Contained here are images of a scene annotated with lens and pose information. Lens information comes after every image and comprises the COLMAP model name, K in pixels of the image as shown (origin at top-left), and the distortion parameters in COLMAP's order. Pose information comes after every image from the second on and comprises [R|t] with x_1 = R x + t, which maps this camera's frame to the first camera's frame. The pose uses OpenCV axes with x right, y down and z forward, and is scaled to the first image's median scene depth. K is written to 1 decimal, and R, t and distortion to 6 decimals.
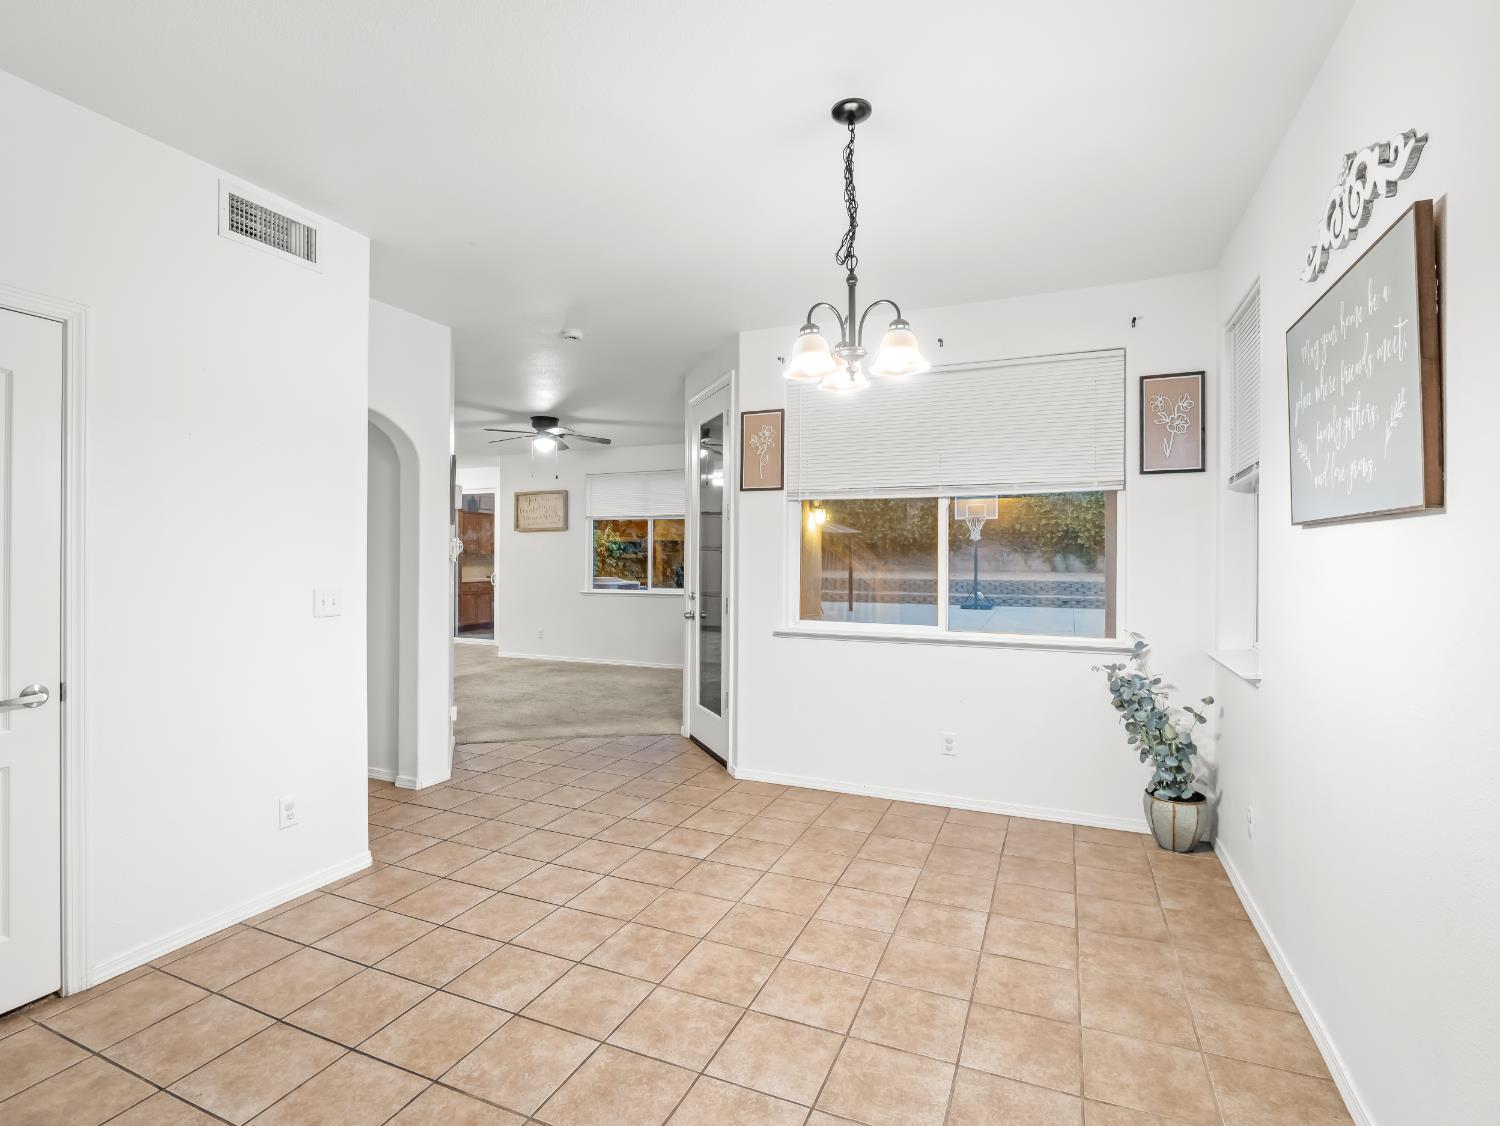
lens RADIAL K [[725.4, 0, 749.7], [0, 725.4, 559.0], [0, 0, 1]] dist [-0.002319, -0.000467]
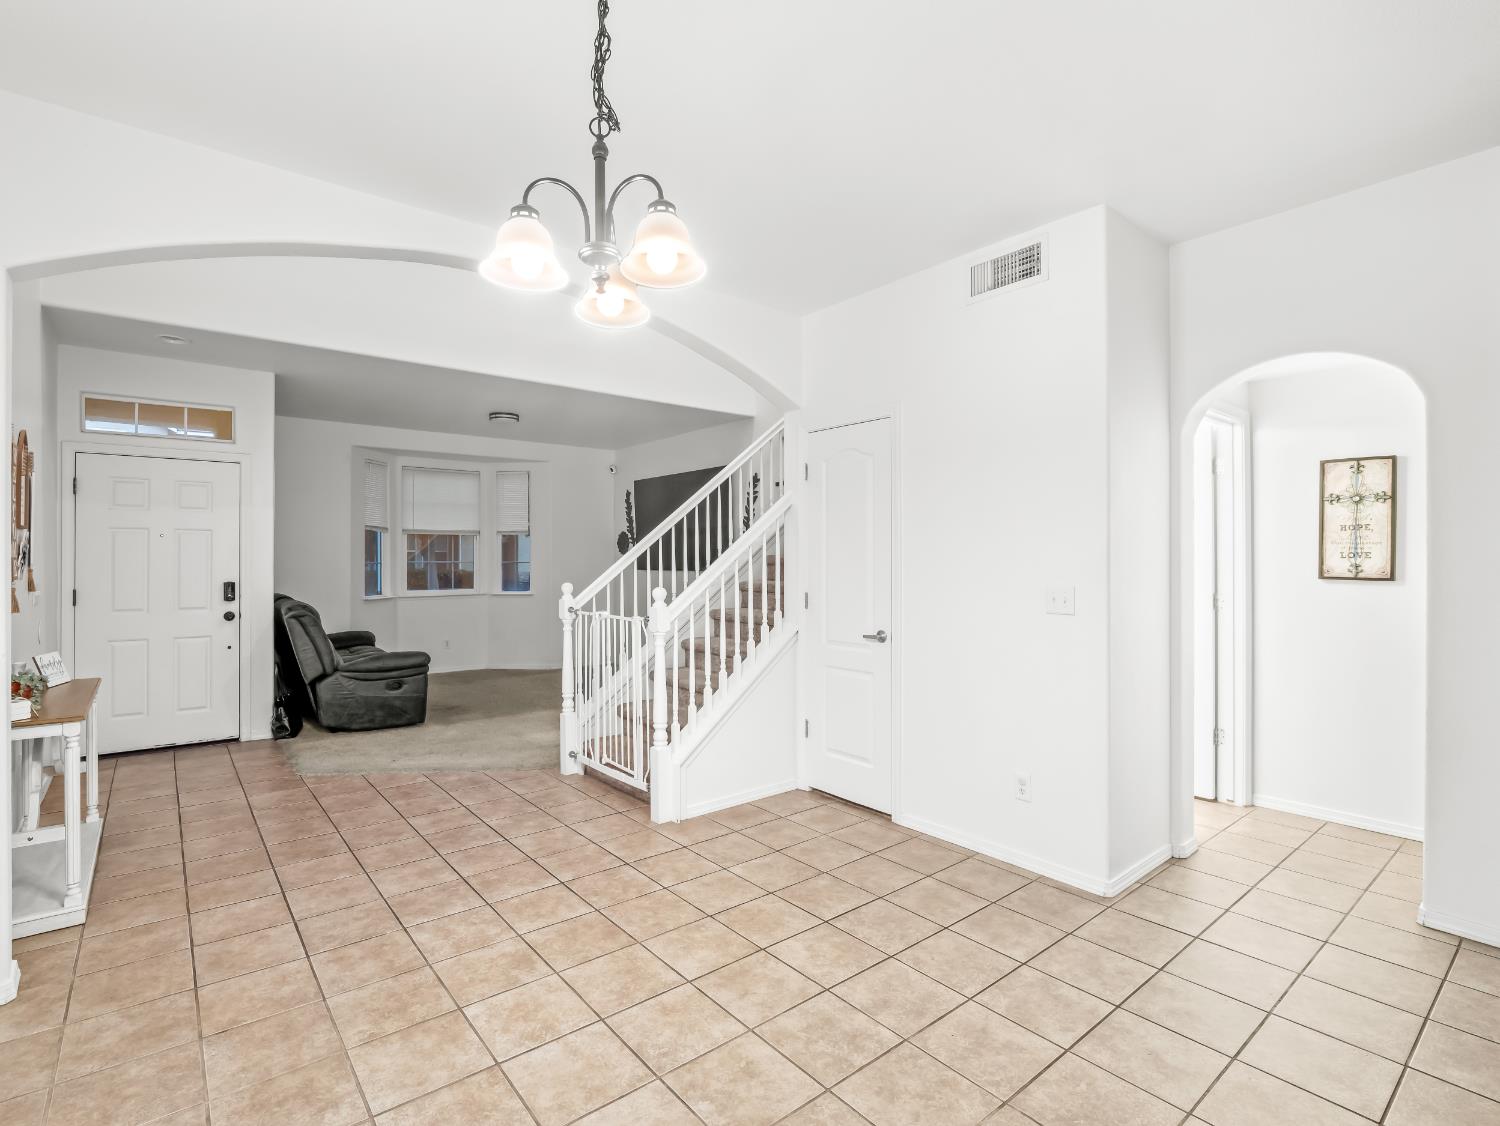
lens RADIAL K [[725.4, 0, 751.0], [0, 725.4, 563.4], [0, 0, 1]] dist [-0.002319, -0.000467]
pose [[-0.452364, -0.000744, -0.891833, 0.656308], [0.001810, 0.999997, -0.001753, 0.005844], [0.891831, -0.002407, -0.452362, 1.358240]]
